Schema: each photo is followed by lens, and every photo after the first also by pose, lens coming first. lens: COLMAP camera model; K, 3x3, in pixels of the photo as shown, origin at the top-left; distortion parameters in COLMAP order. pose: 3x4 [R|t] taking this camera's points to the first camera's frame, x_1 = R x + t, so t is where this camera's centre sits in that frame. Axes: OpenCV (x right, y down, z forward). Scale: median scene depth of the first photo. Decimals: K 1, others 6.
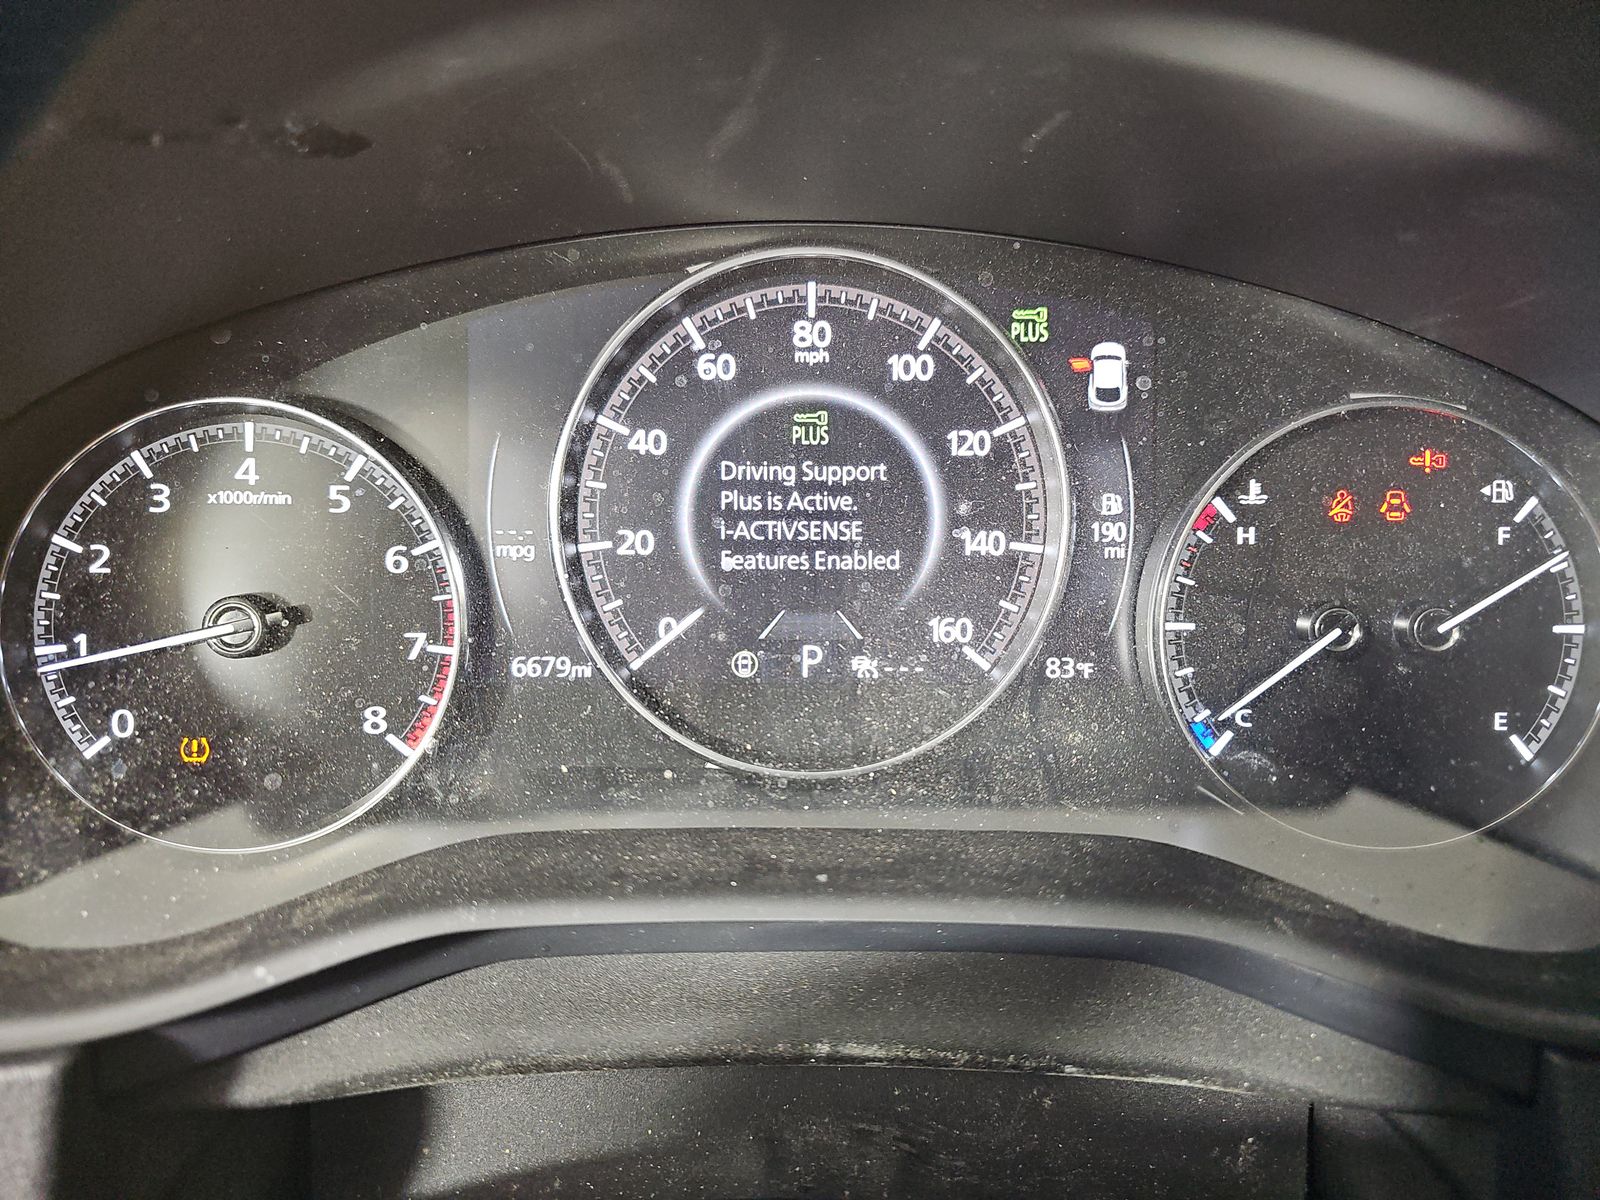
lens RADIAL K [[1067.7, 0, 799.8], [0, 1067.7, 590.1], [0, 0, 1]] dist [0.018154, -0.033988]
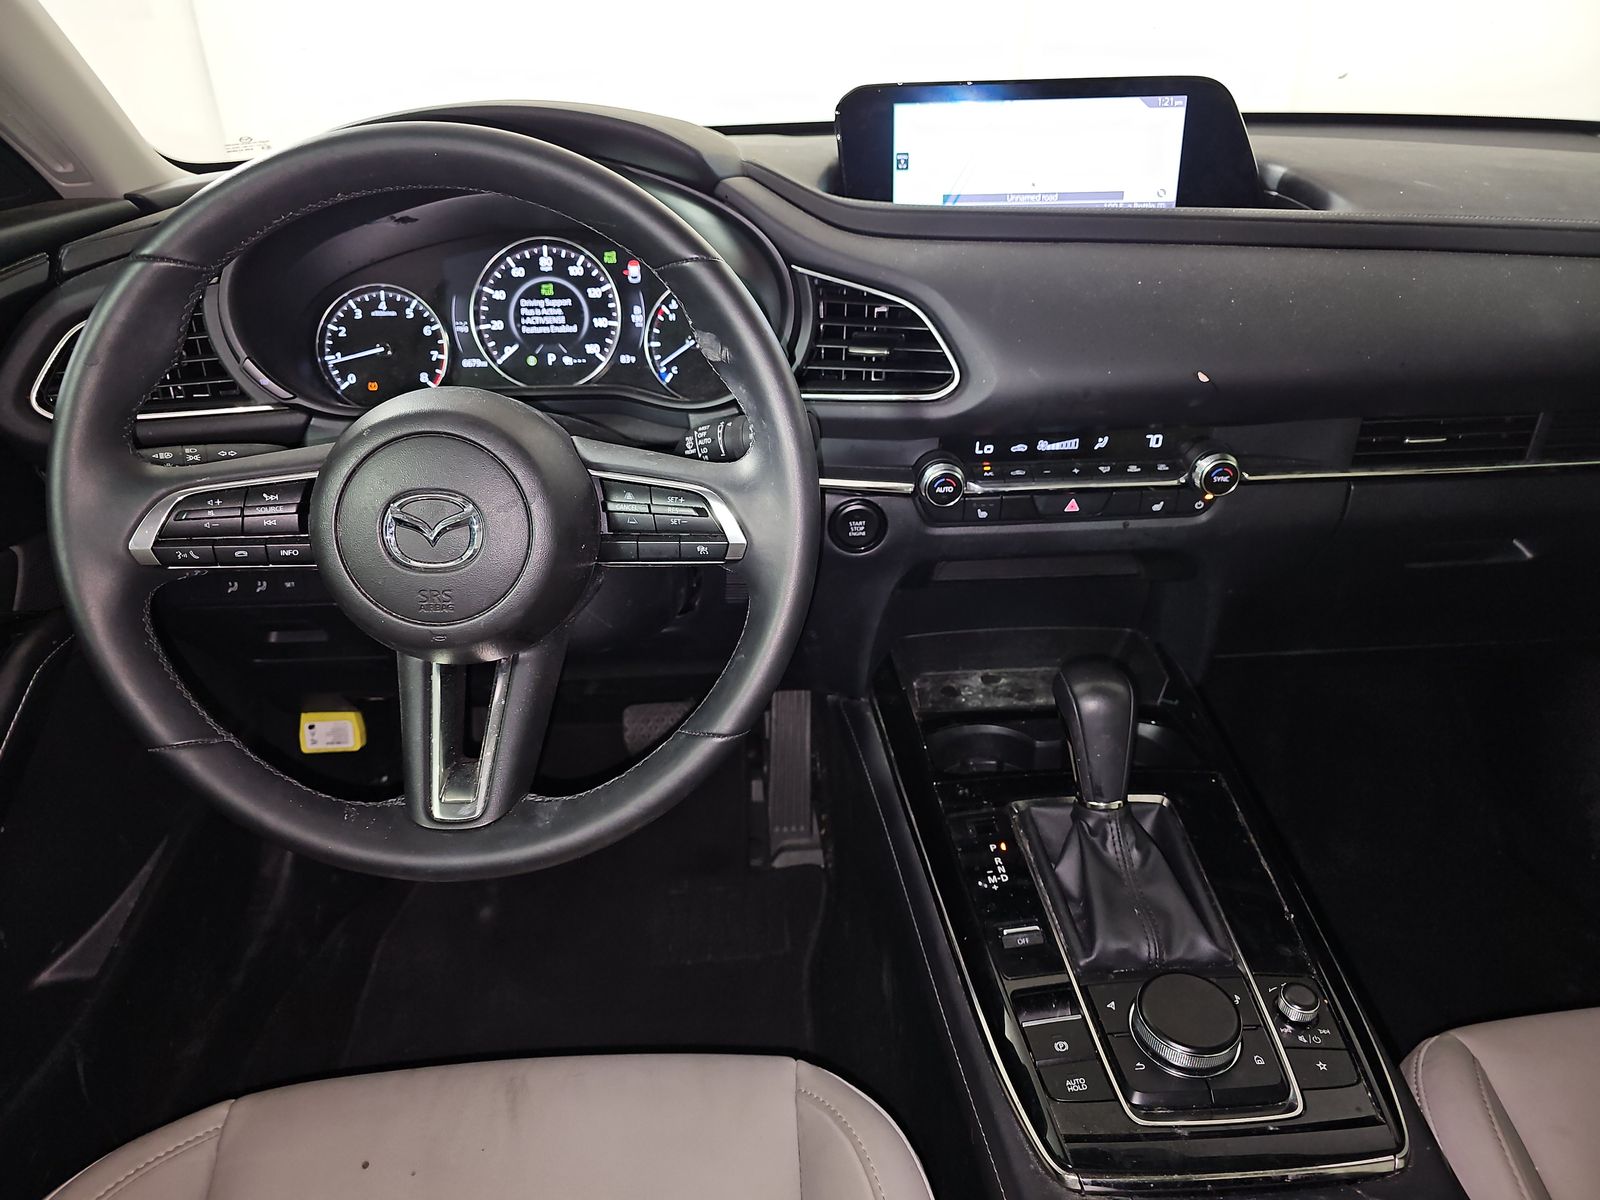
lens RADIAL K [[1067.7, 0, 820.9], [0, 1067.7, 603.7], [0, 0, 1]] dist [0.018154, -0.033988]
pose [[0.997607, -0.044332, 0.053064, 0.659621], [0.040851, 0.997049, 0.064991, 0.665235], [-0.055788, -0.062667, 0.996474, -2.530231]]
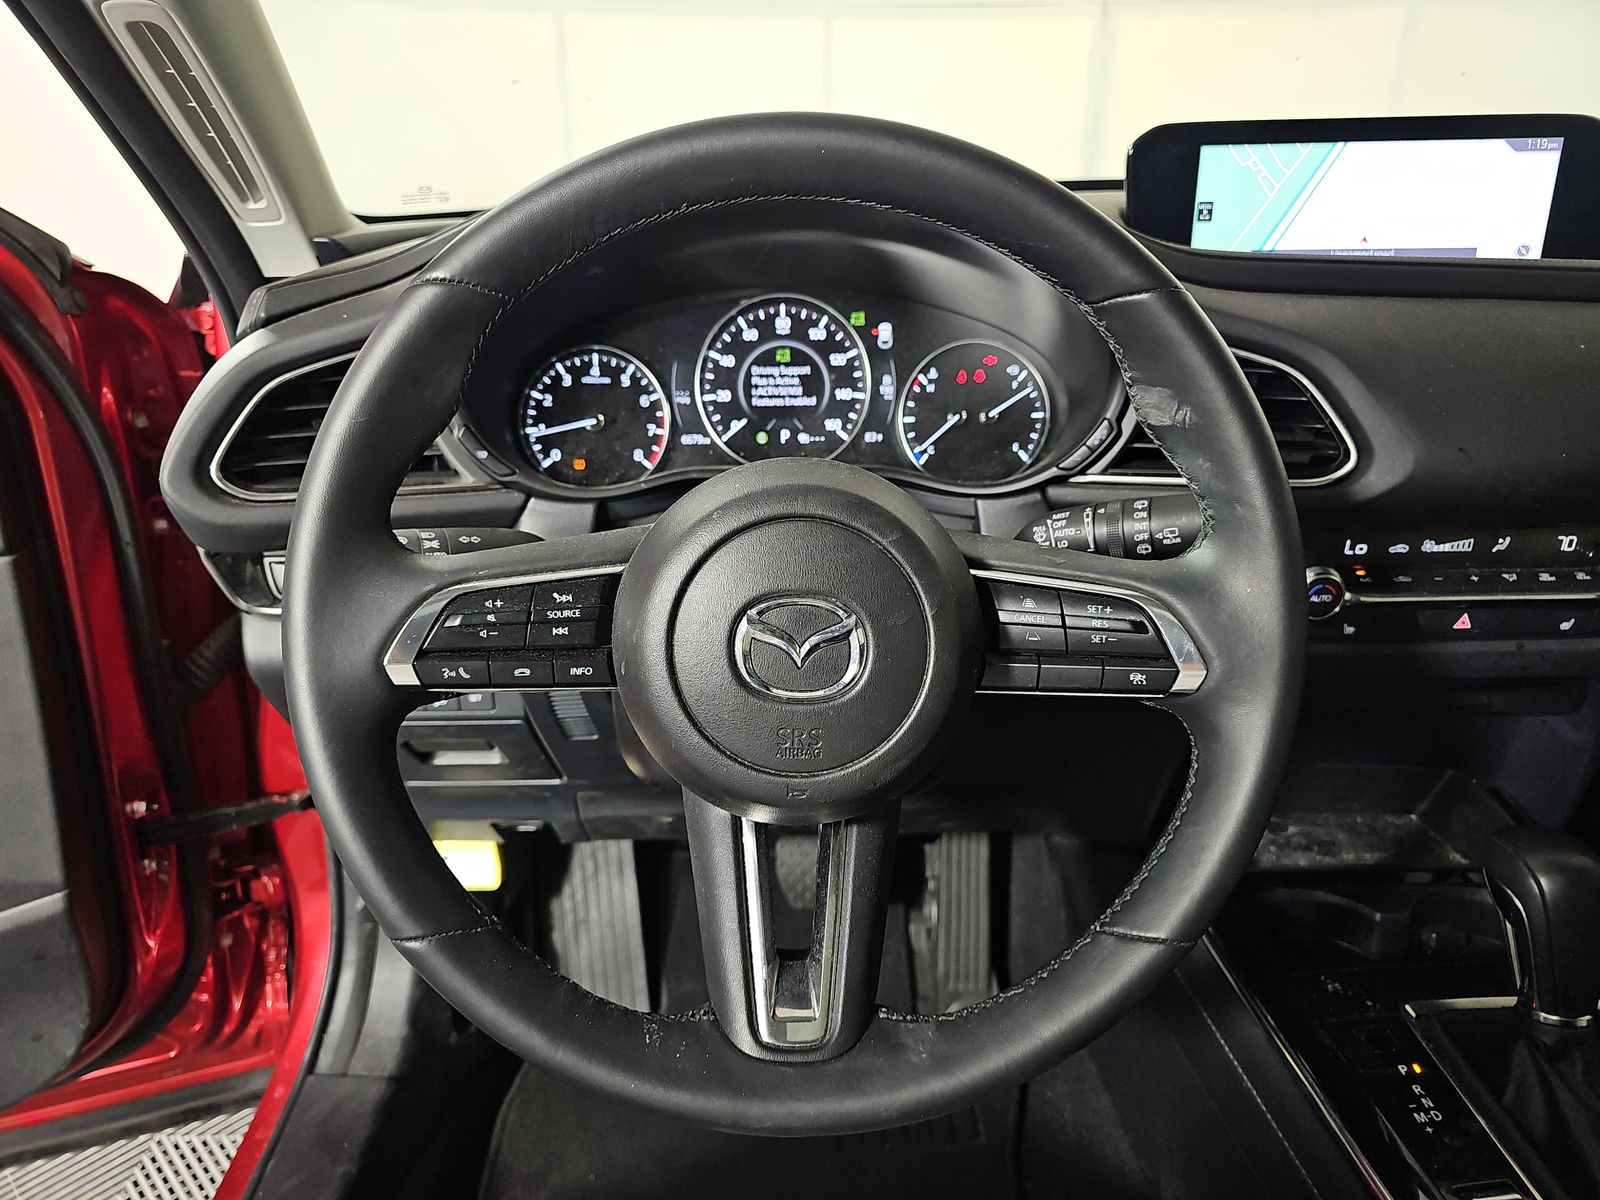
lens RADIAL K [[1067.7, 0, 785.4], [0, 1067.7, 608.2], [0, 0, 1]] dist [0.018154, -0.033988]
pose [[0.999539, -0.021268, 0.021649, -0.061899], [0.021779, 0.999484, -0.023625, 0.605295], [-0.021135, 0.024086, 0.999486, -1.893287]]
